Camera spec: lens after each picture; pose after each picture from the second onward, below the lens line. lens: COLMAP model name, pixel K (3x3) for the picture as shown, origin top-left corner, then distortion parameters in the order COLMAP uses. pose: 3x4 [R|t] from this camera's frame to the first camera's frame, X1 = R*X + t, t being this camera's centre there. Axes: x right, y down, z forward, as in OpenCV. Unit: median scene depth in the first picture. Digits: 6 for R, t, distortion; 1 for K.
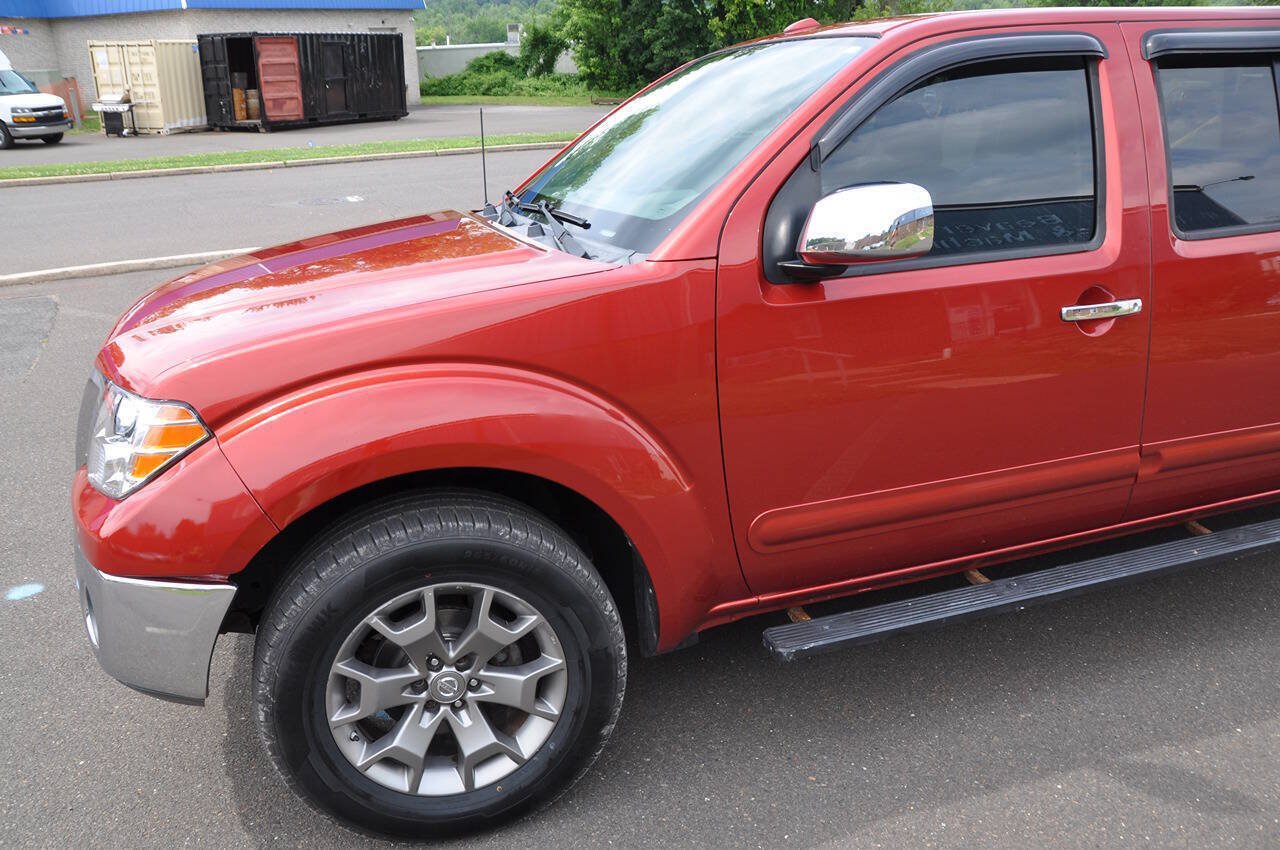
lens RADIAL K [[1006.5, 0, 623.8], [0, 1006.5, 442.5], [0, 0, 1]] dist [-0.176402, 0.143761]
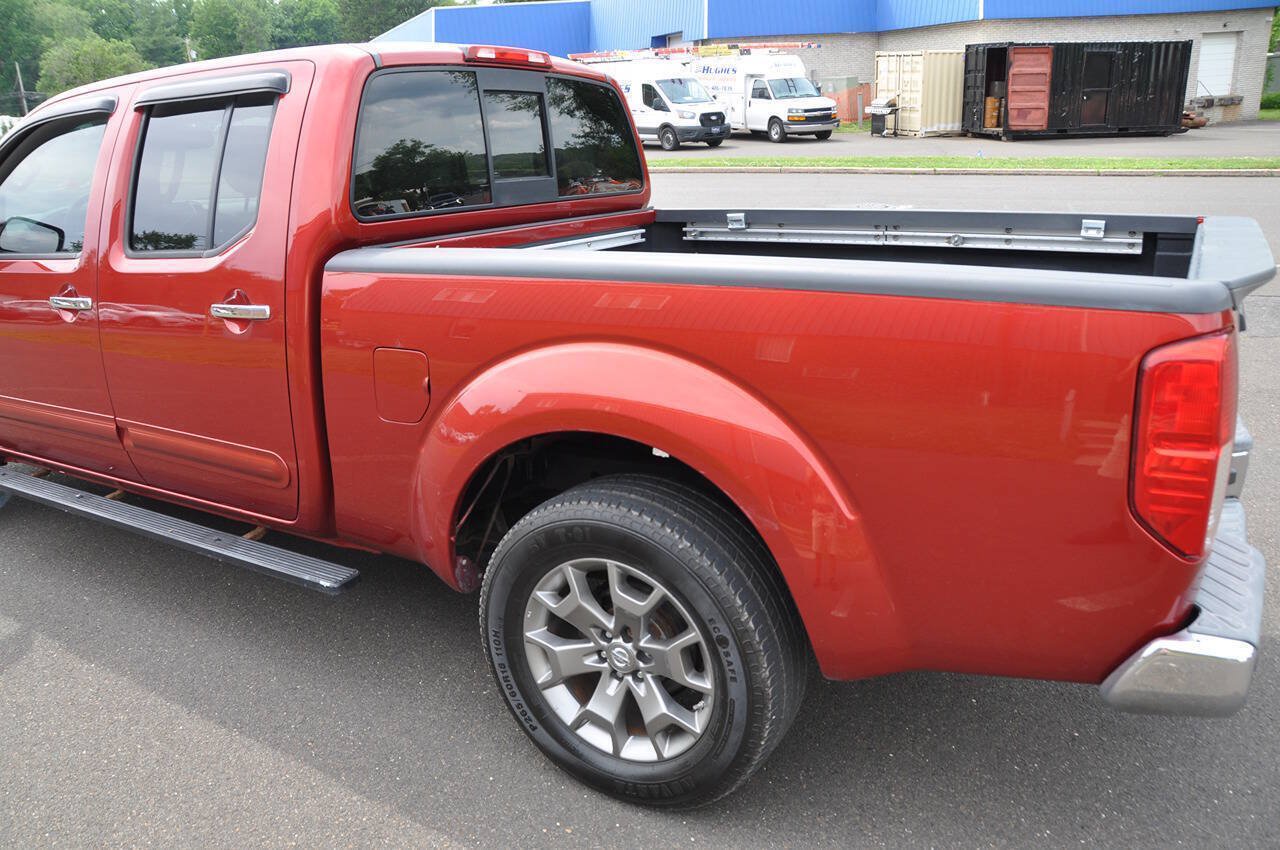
lens RADIAL K [[1004.8, 0, 625.9], [0, 1004.8, 438.2], [0, 0, 1]] dist [-0.176486, 0.139924]
pose [[0.646493, 0.233855, -0.726194, 0.183481], [-0.239267, 0.965989, 0.098069, -0.024639], [0.724429, 0.110353, 0.680459, 0.061792]]
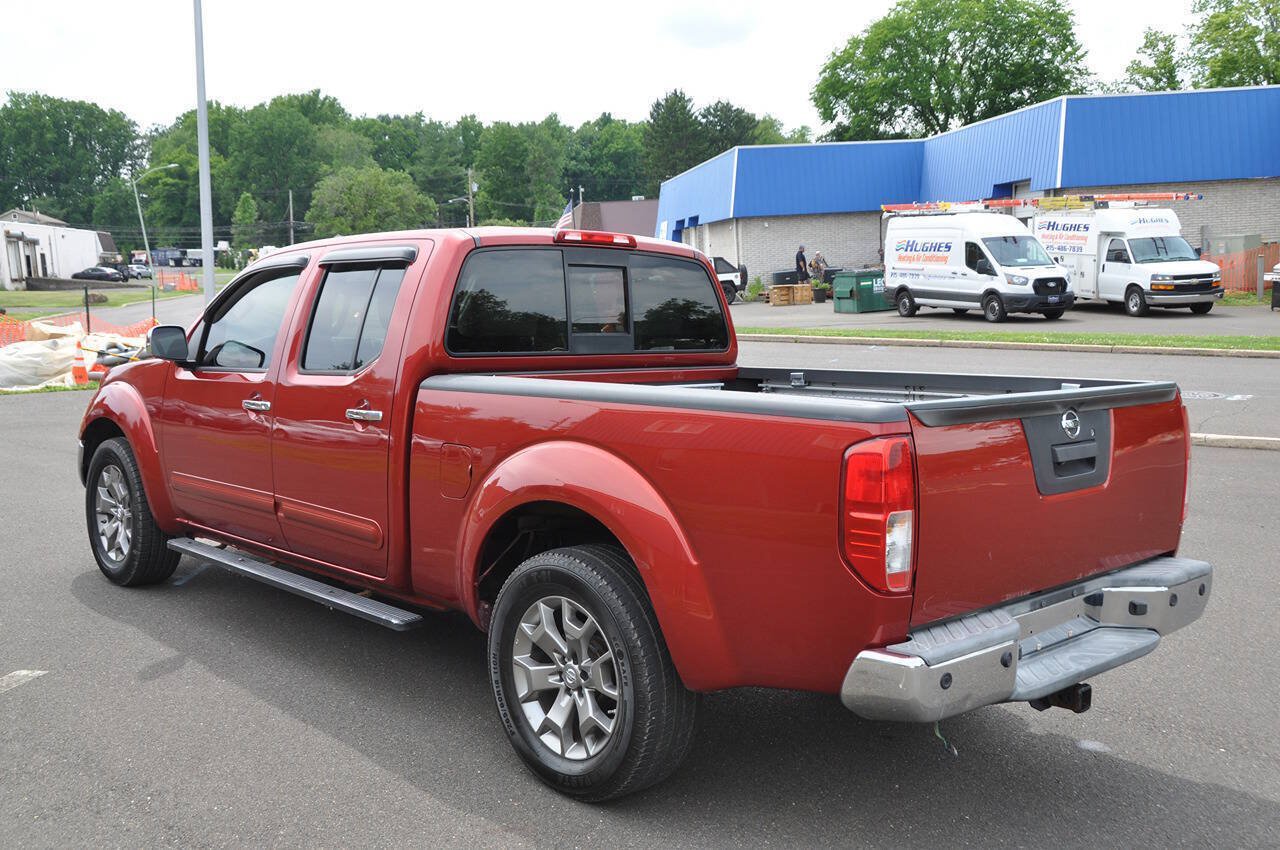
lens RADIAL K [[1267.4, 0, 623.8], [0, 1267.4, 432.3], [0, 0, 1]] dist [-0.084354, 0.250111]
pose [[0.406123, 0.126004, -0.905090, 0.260405], [-0.312599, 0.949851, -0.008031, -0.025600], [0.858688, 0.286192, 0.425145, 0.056372]]
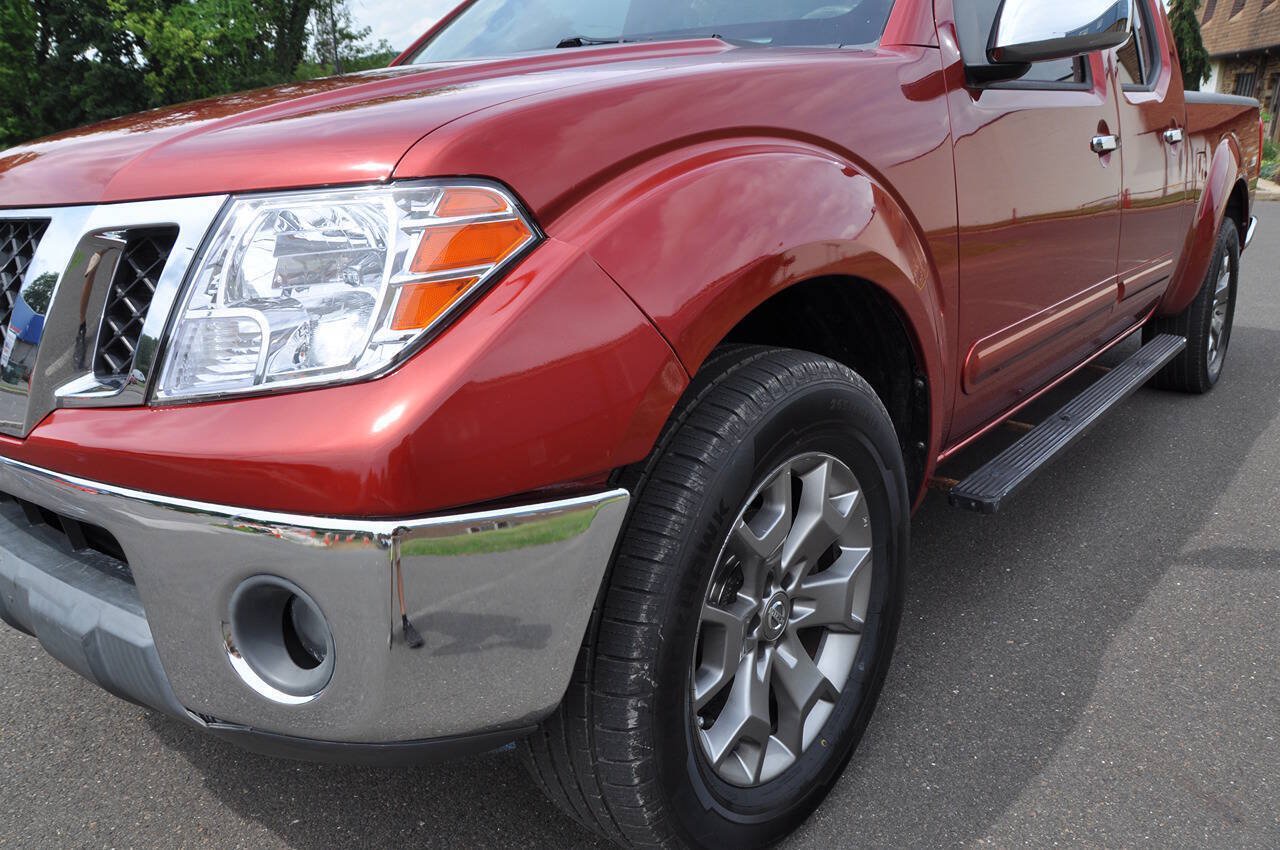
lens RADIAL K [[989.2, 0, 621.2], [0, 989.2, 443.2], [0, 0, 1]] dist [-0.171050, 0.120339]
pose [[0.849763, -0.158001, 0.502931, -0.050382], [0.185402, 0.982652, -0.004549, 0.008930], [-0.493487, 0.097109, 0.864315, 0.036267]]
